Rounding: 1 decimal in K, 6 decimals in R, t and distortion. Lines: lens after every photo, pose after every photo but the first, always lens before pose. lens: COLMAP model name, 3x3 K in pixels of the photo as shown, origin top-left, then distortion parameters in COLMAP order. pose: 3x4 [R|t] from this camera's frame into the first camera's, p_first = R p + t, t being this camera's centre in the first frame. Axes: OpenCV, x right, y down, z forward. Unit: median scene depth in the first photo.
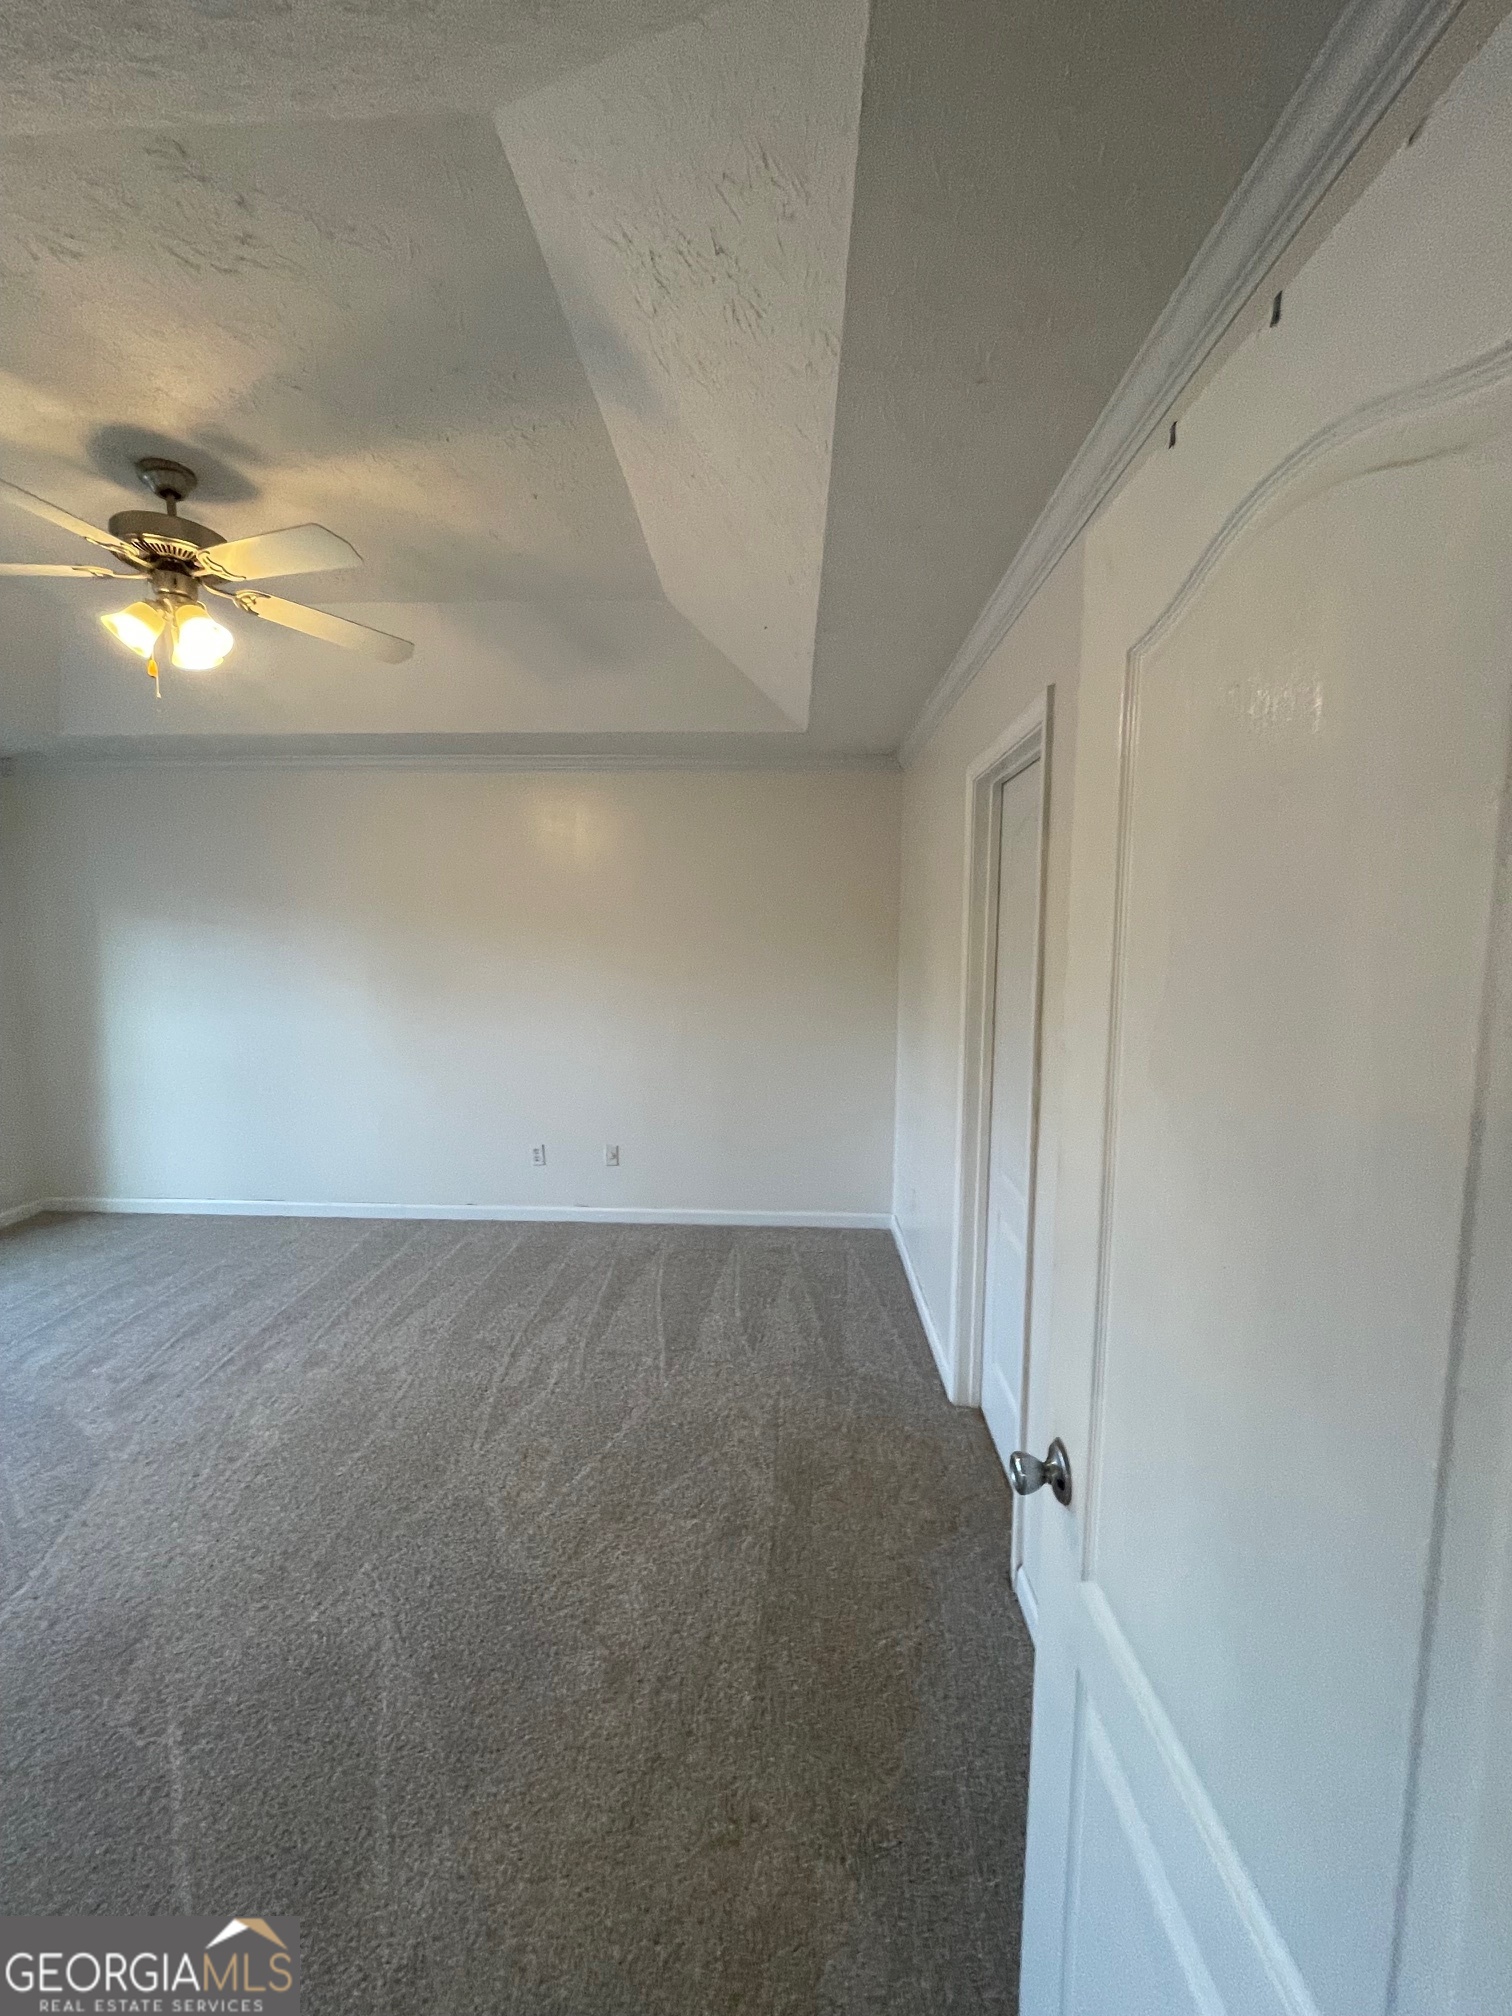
lens RADIAL K [[811.6, 0, 749.8], [0, 811.6, 1009.0], [0, 0, 1]] dist [-0.000321, -0.000371]
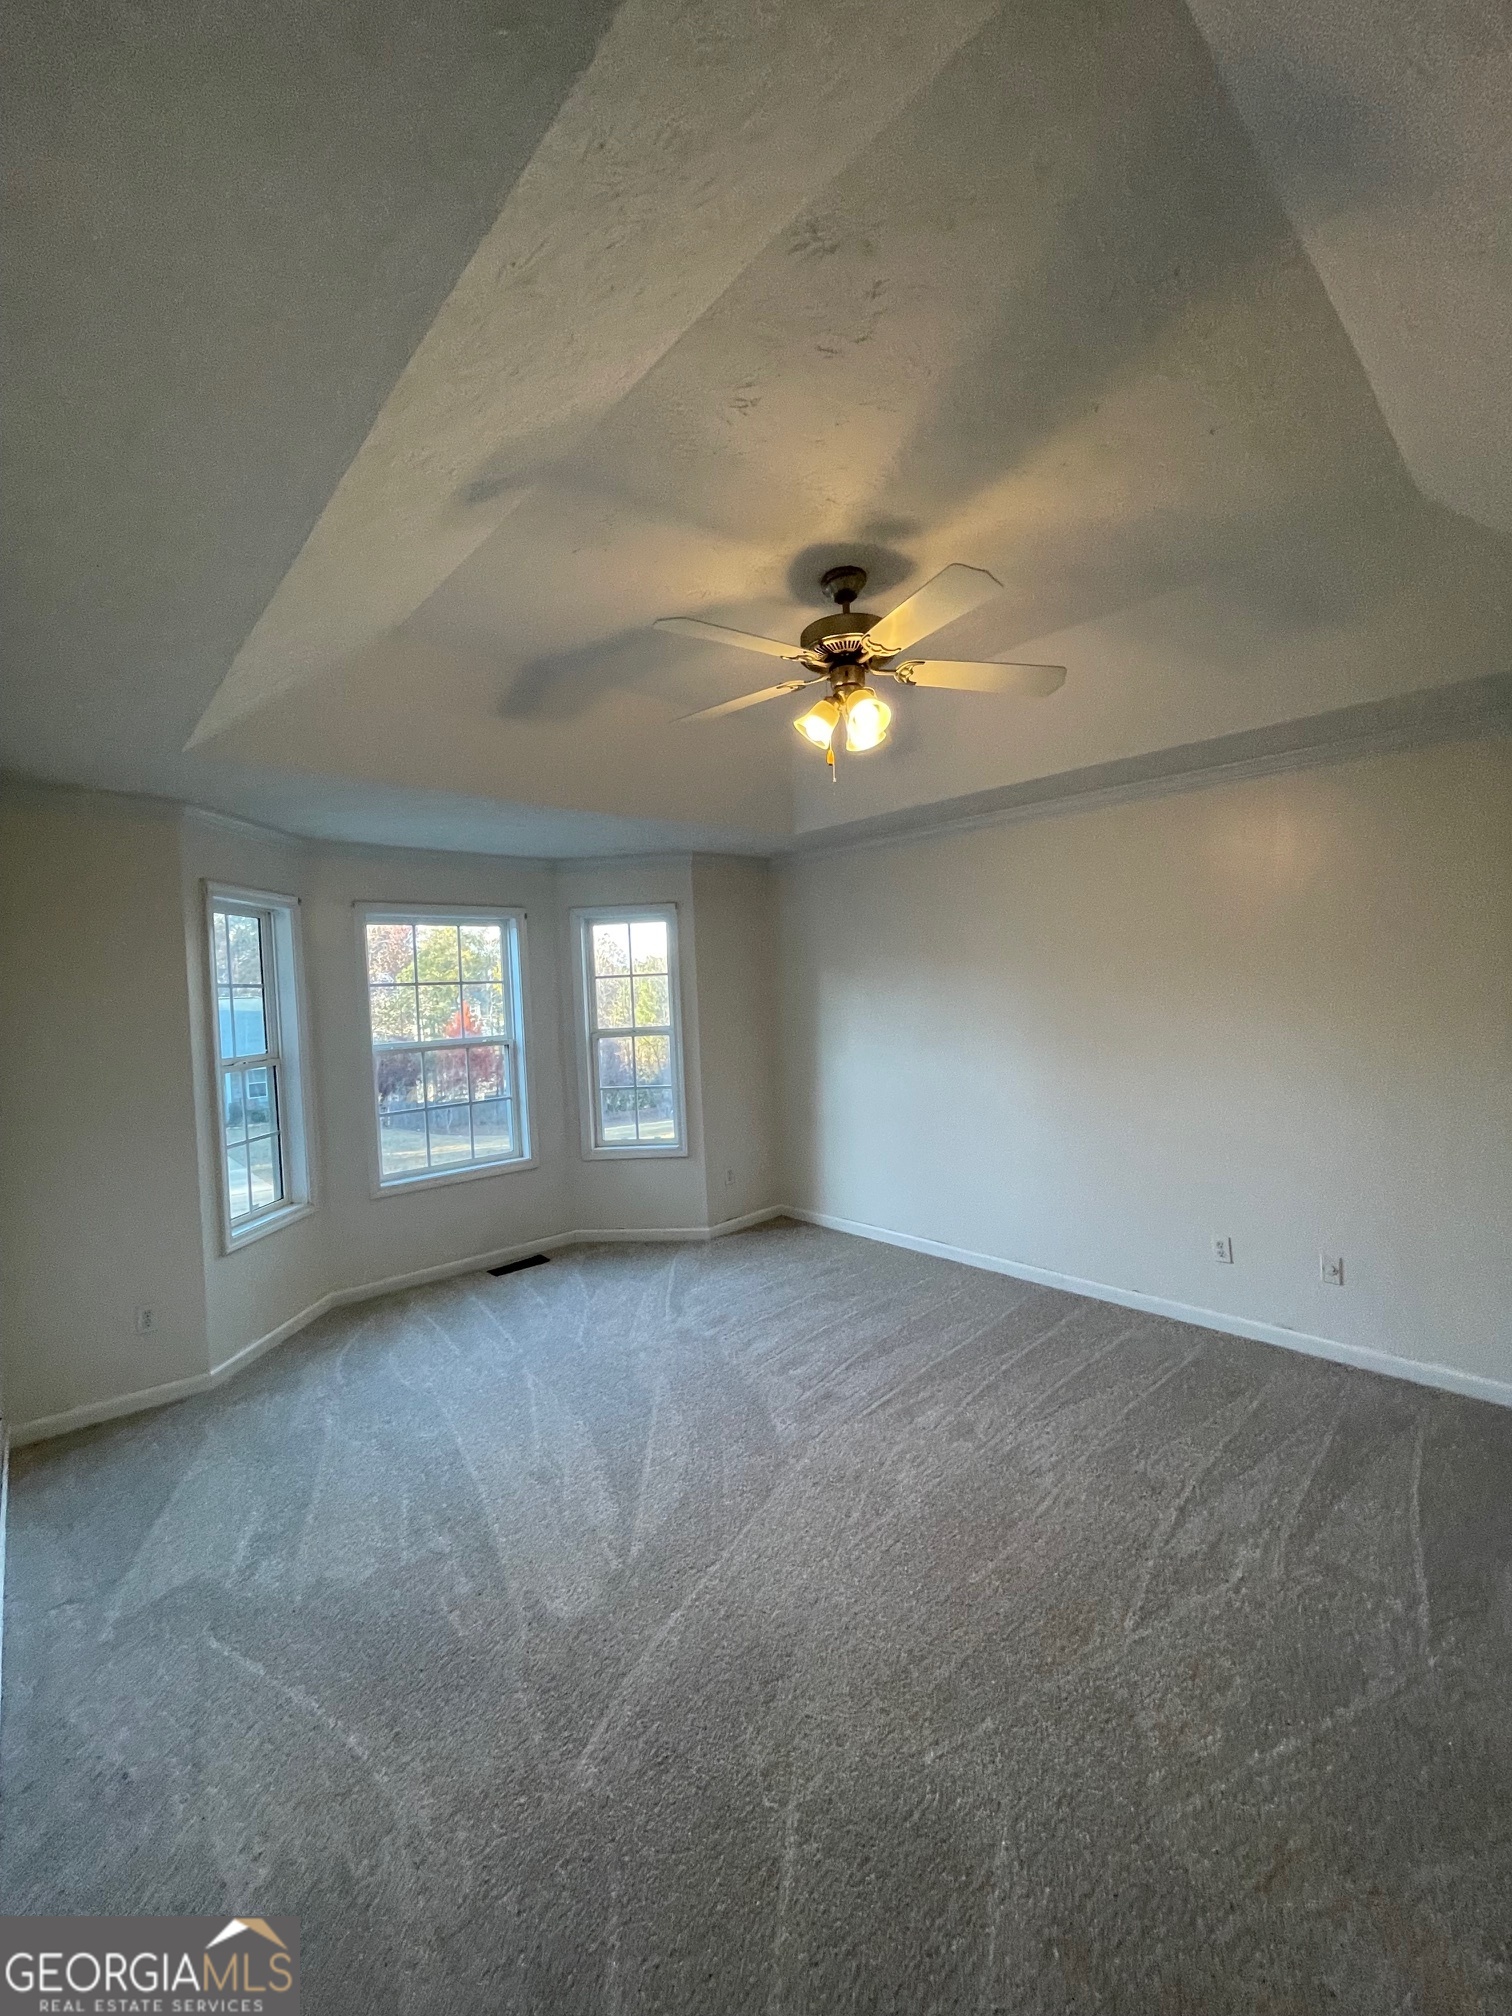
lens RADIAL K [[811.6, 0, 756.9], [0, 811.6, 1009.5], [0, 0, 1]] dist [-0.001226, 0.000087]
pose [[0.706559, -0.009343, -0.707592, -0.023191], [-0.027945, 0.998765, -0.041092, -0.023880], [0.707102, 0.048808, 0.705425, 0.144133]]
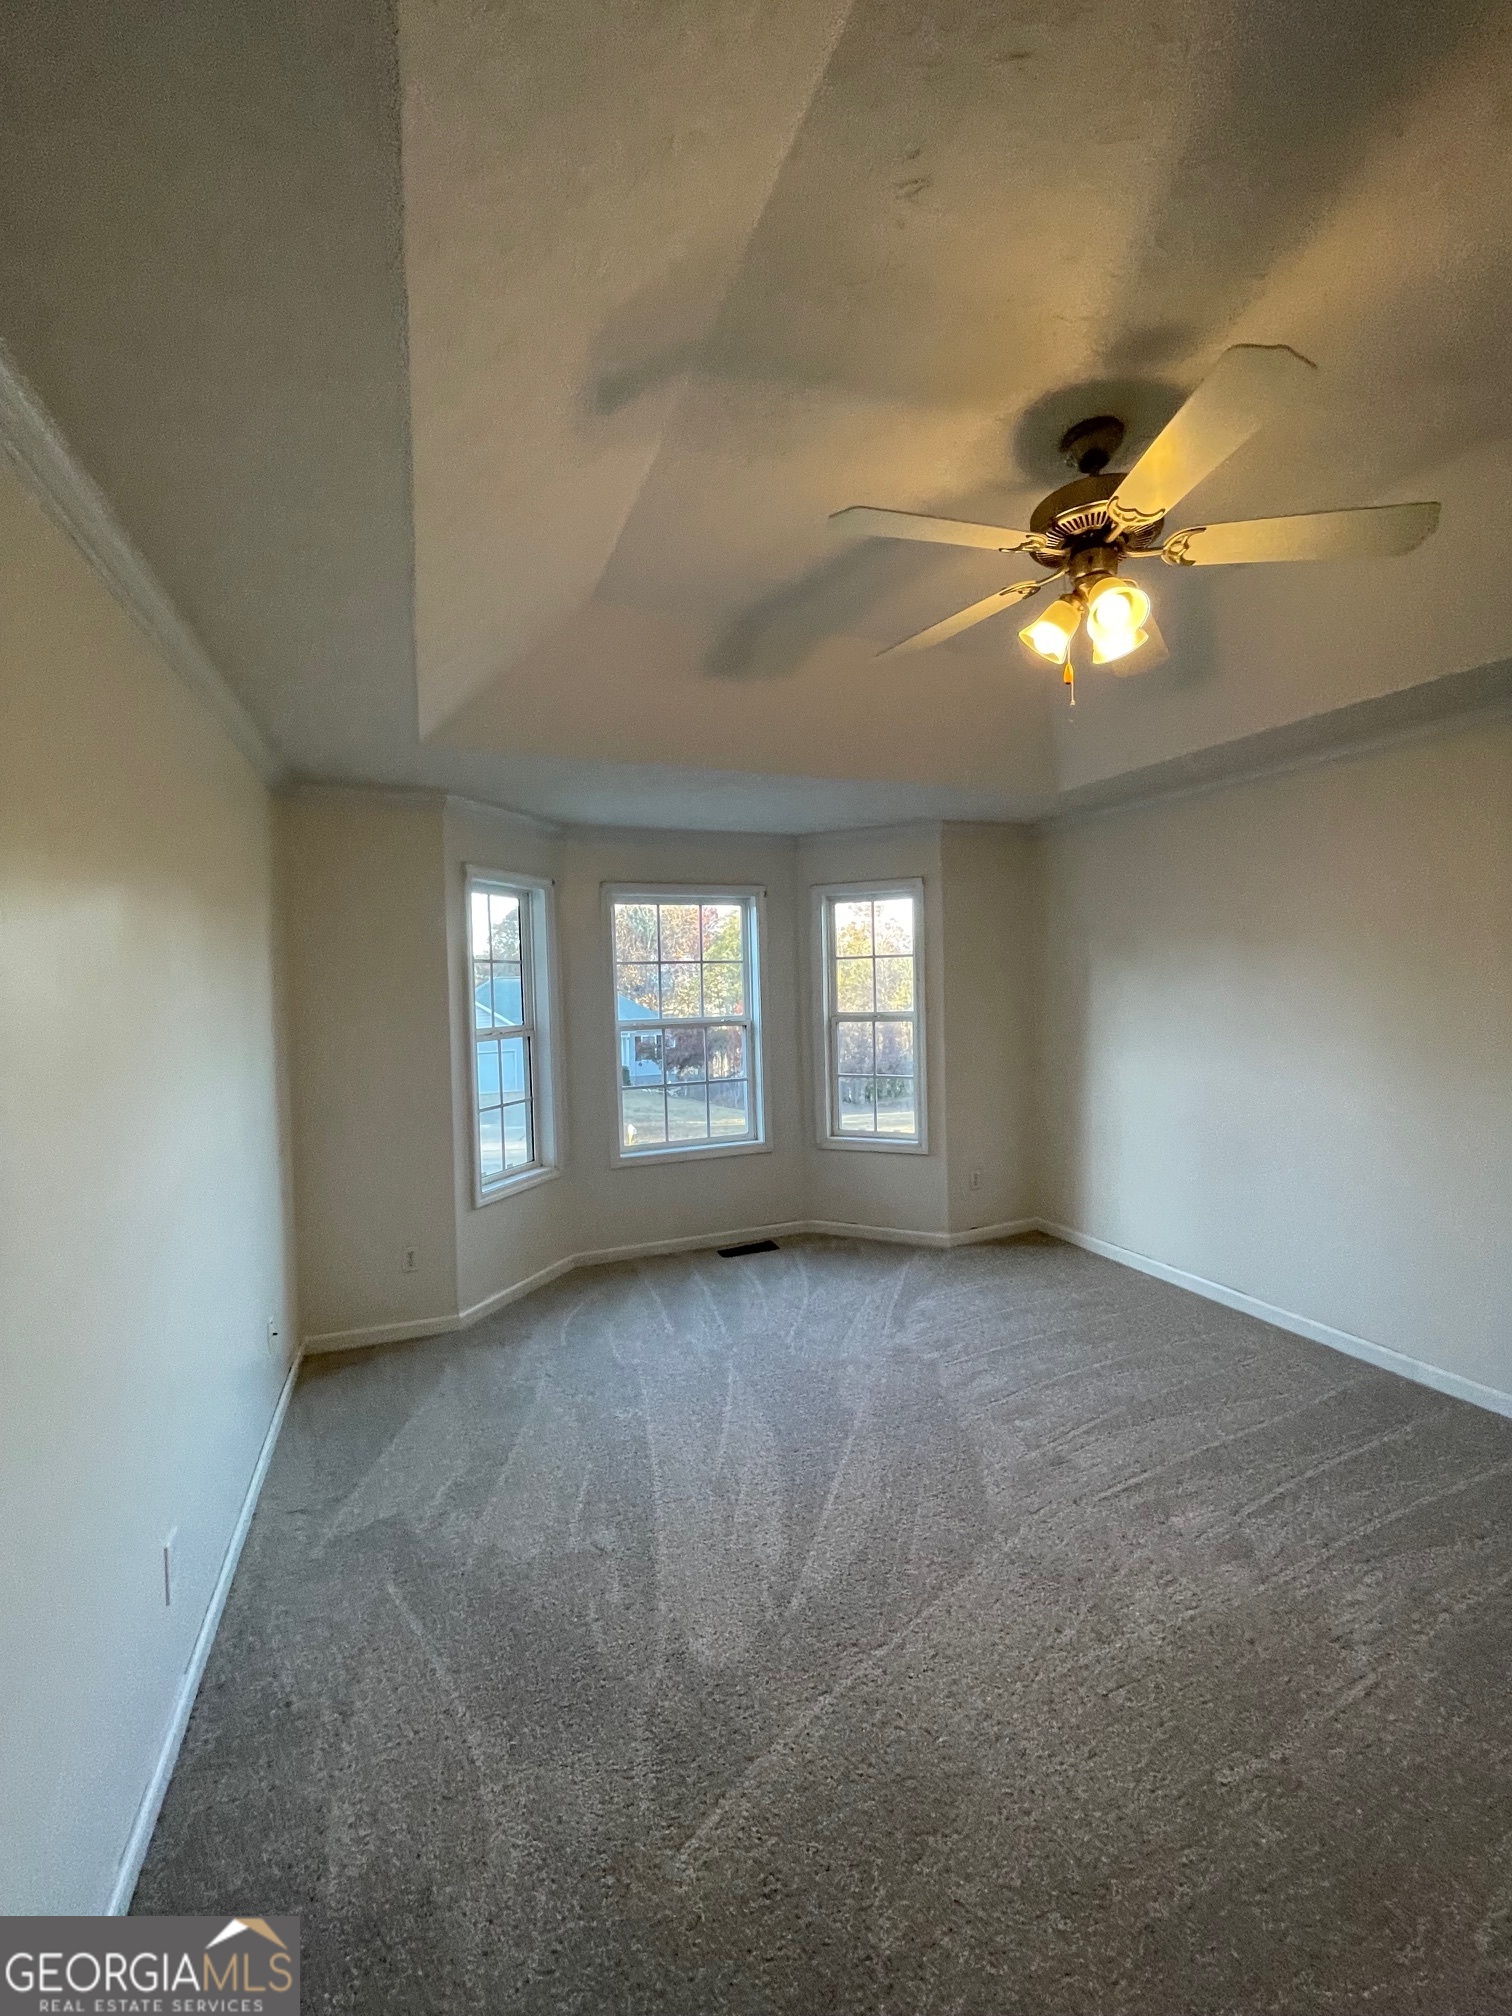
lens RADIAL K [[811.6, 0, 760.3], [0, 811.6, 1010.3], [0, 0, 1]] dist [-0.001226, 0.000087]
pose [[0.424037, 0.022729, -0.905359, -0.071743], [-0.065542, 0.997834, -0.005647, -0.029586], [0.903270, 0.061734, 0.424608, 0.312344]]
